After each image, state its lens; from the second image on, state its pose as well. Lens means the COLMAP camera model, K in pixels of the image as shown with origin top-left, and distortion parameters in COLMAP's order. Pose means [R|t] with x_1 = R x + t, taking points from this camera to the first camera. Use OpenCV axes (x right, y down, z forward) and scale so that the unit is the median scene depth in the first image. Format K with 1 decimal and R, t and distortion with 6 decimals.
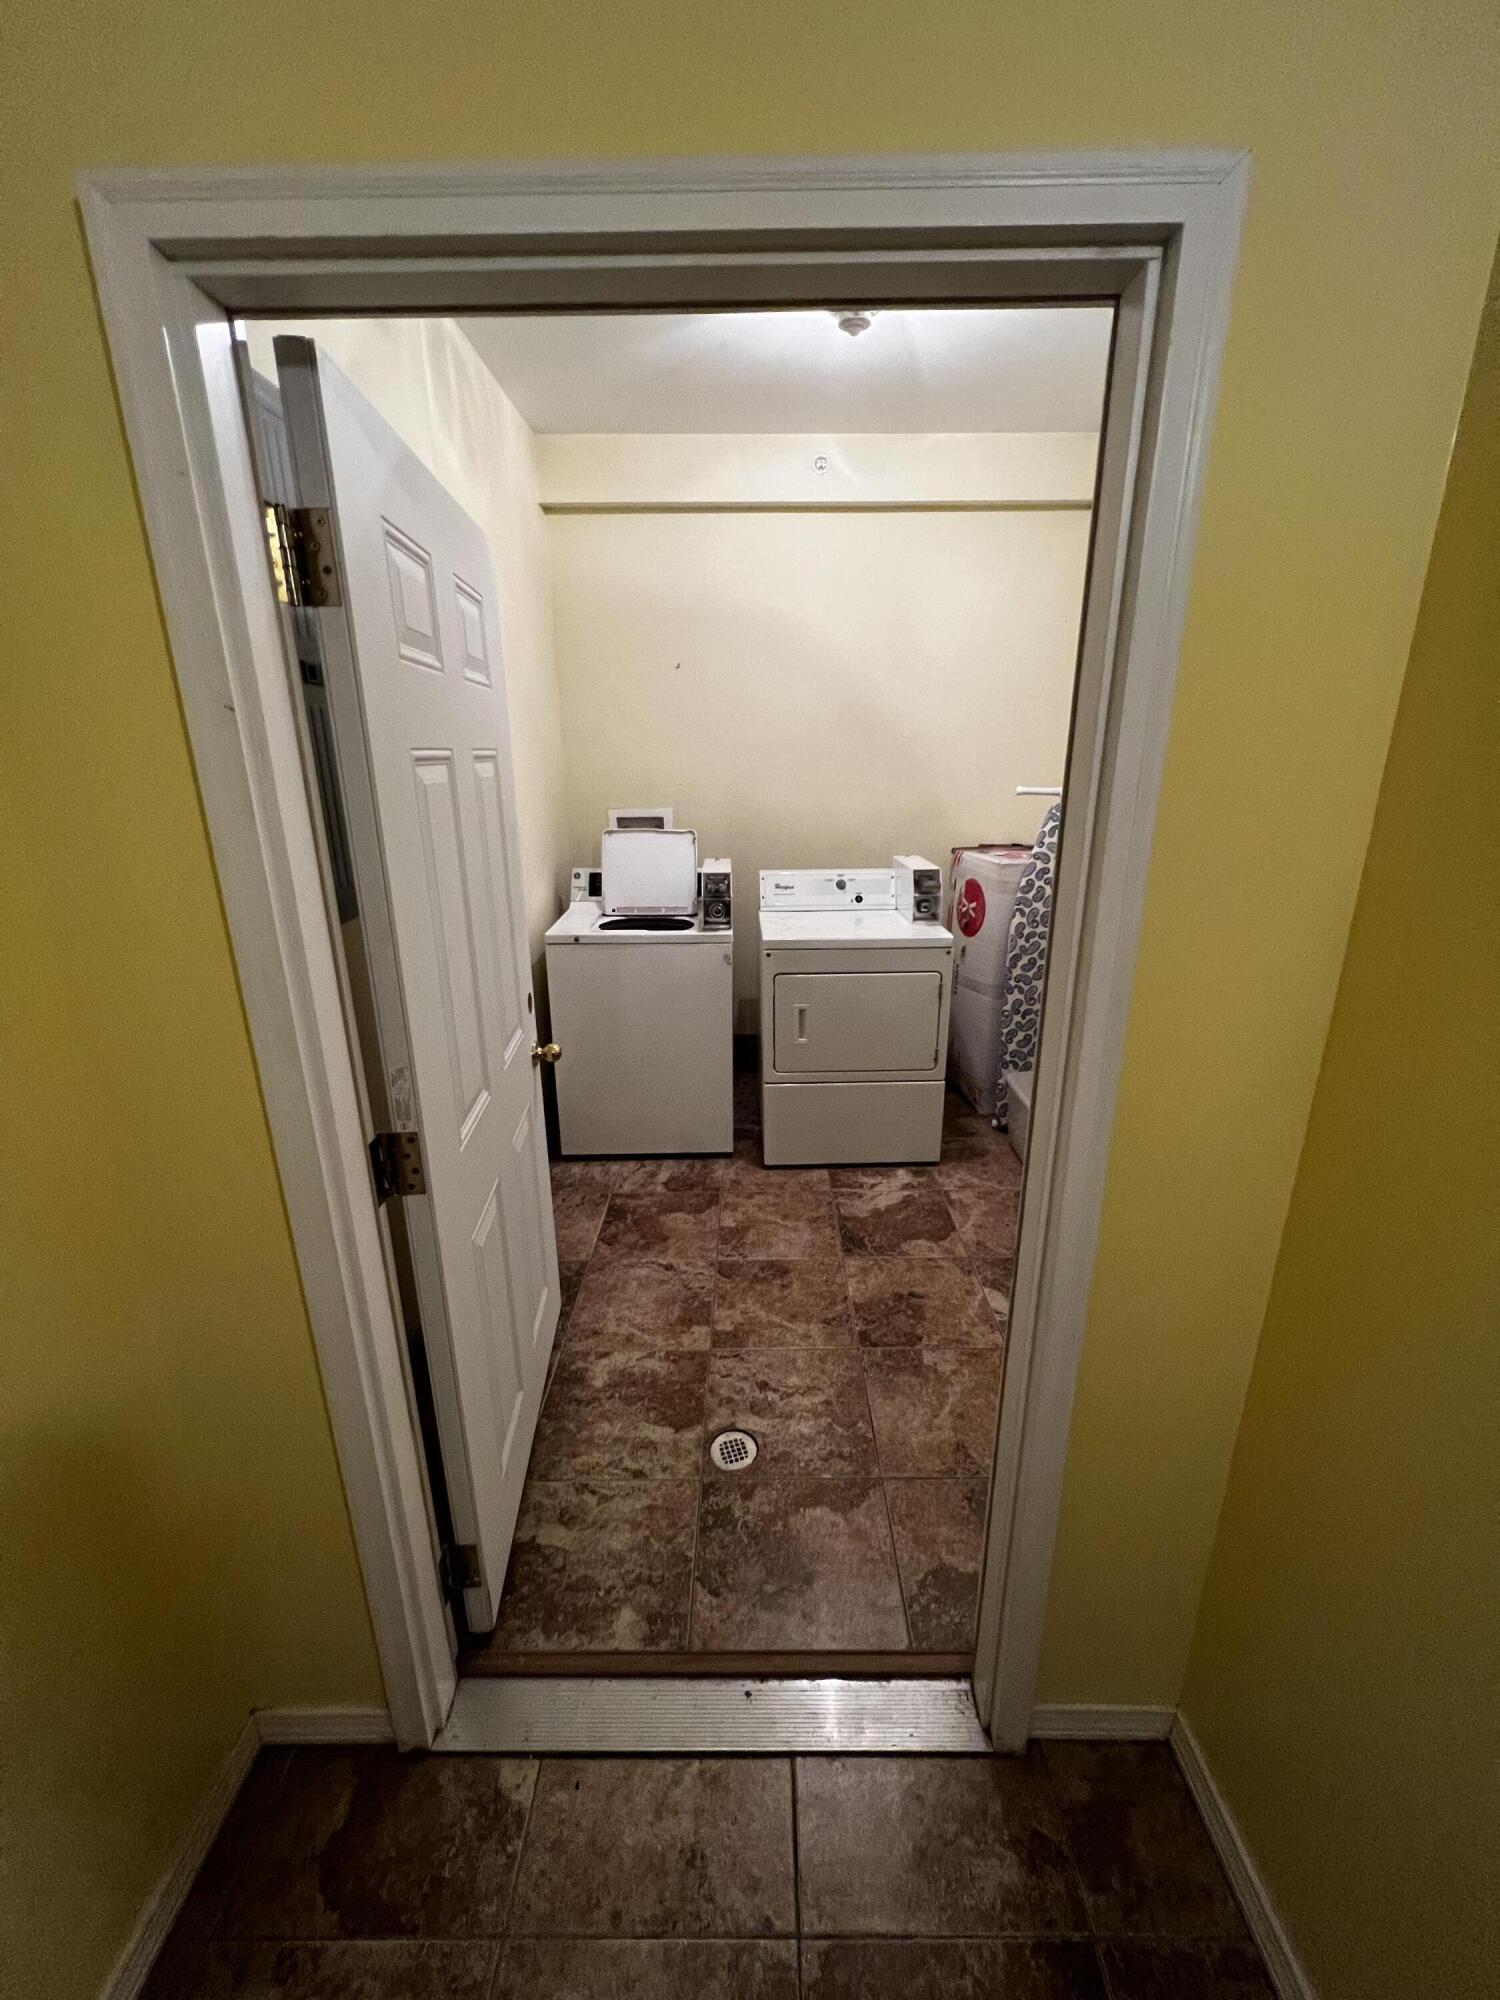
lens RADIAL K [[804.0, 0, 754.6], [0, 804.0, 997.5], [0, 0, 1]] dist [0.003171, 0.000545]
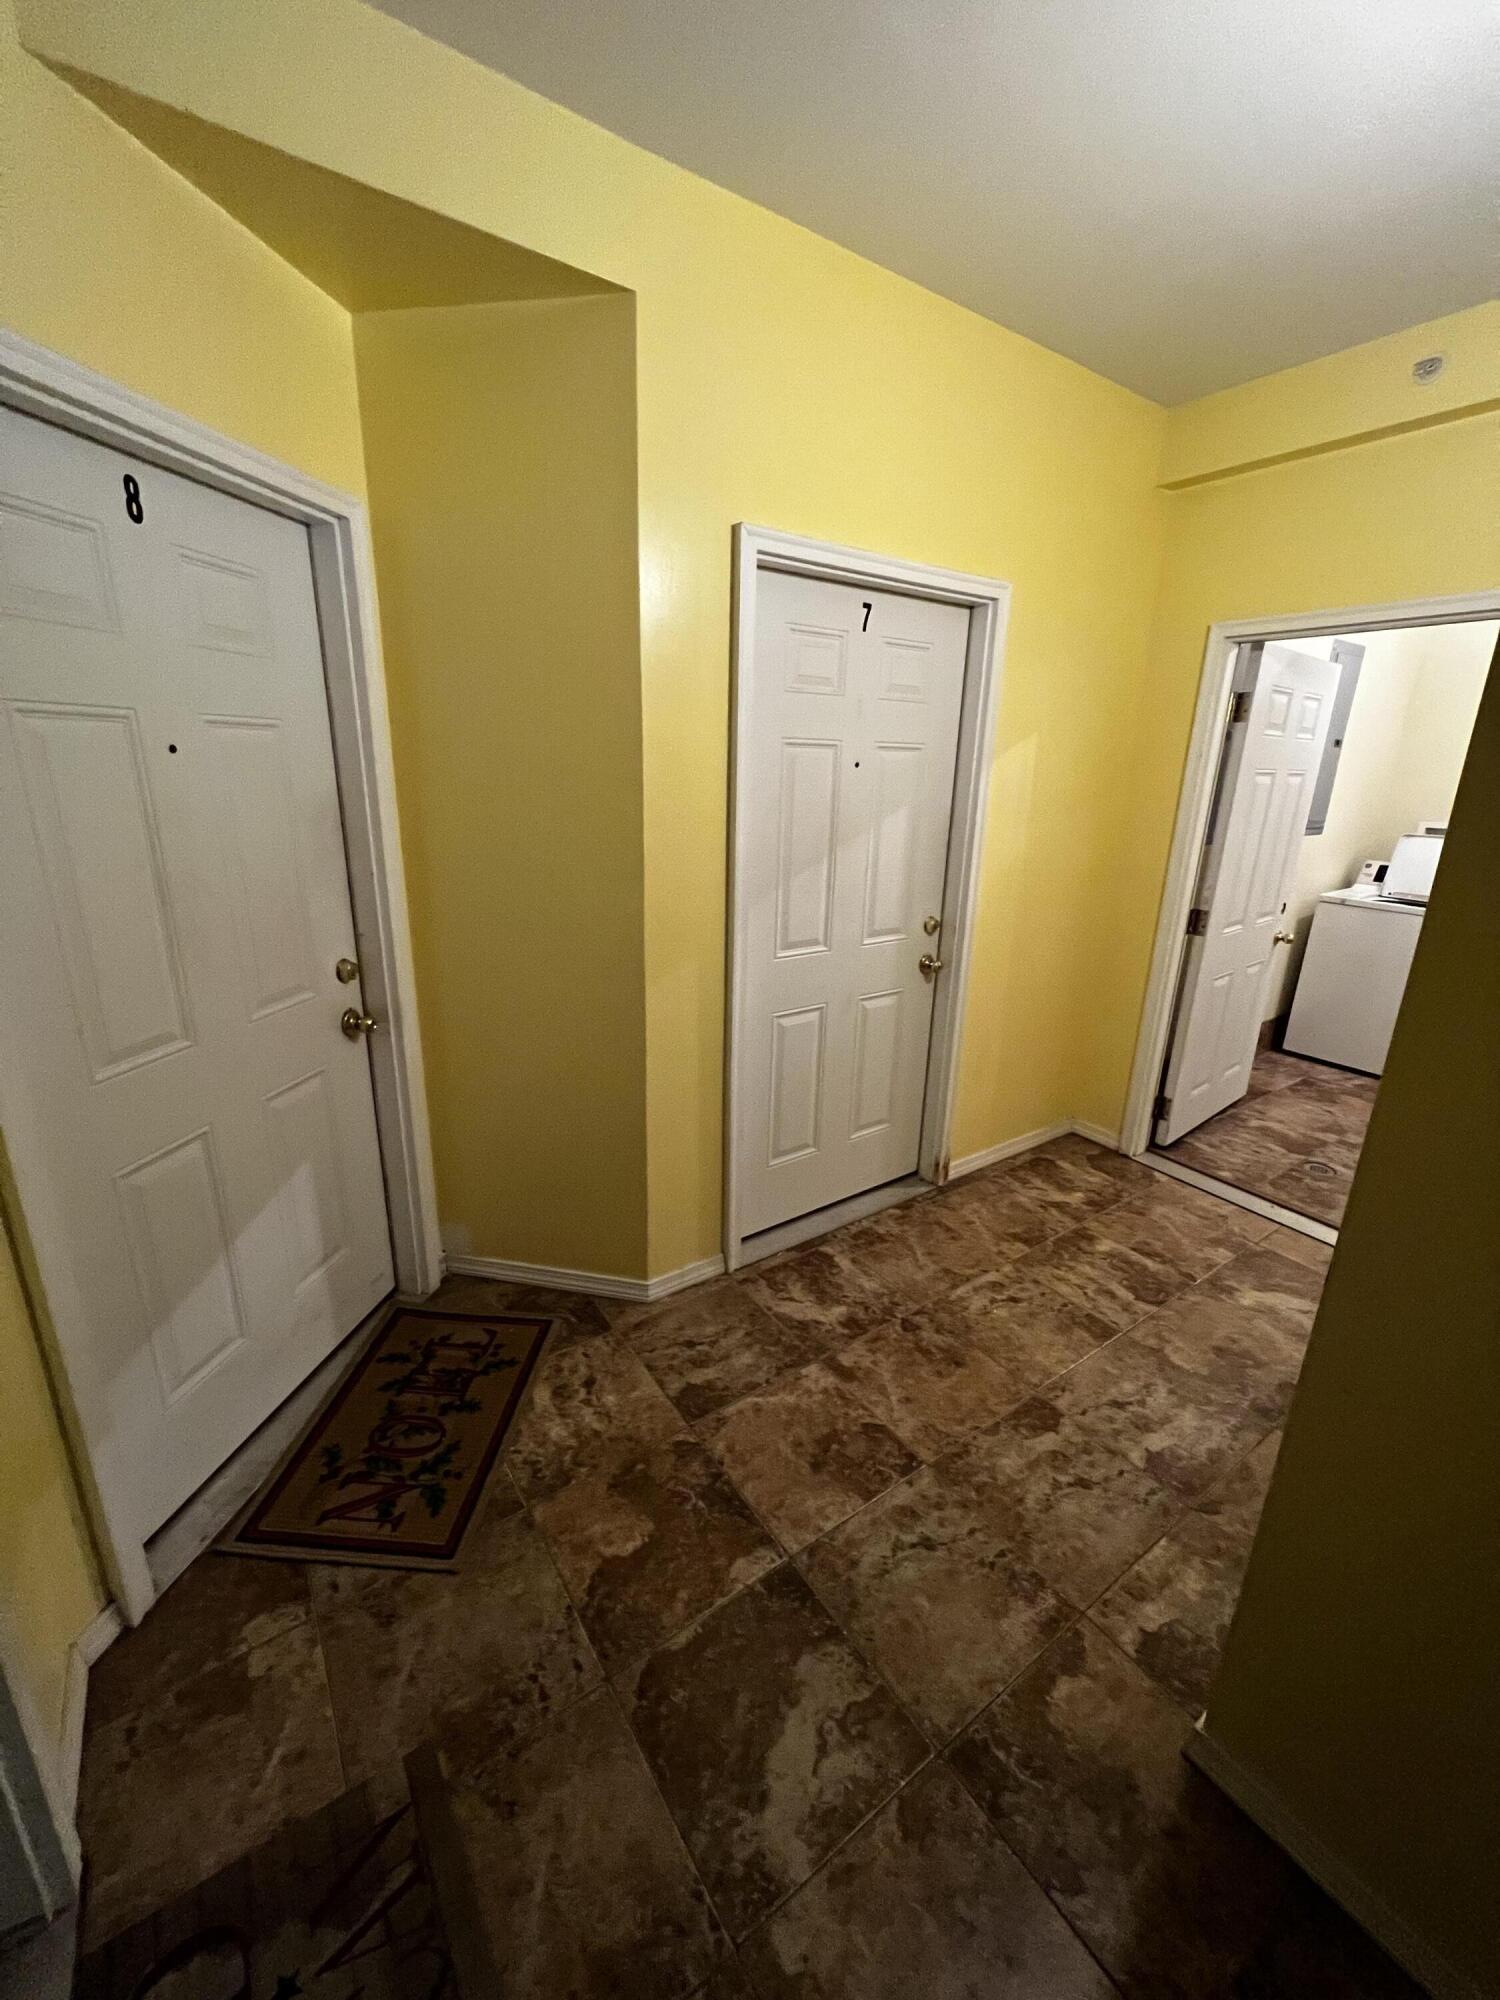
lens RADIAL K [[804.0, 0, 754.7], [0, 804.0, 1003.3], [0, 0, 1]] dist [0.003171, 0.000545]
pose [[0.576608, 0.259484, -0.774720, 0.505095], [-0.270510, 0.955377, 0.118658, 0.323050], [0.770940, 0.141150, 0.621071, -1.043636]]
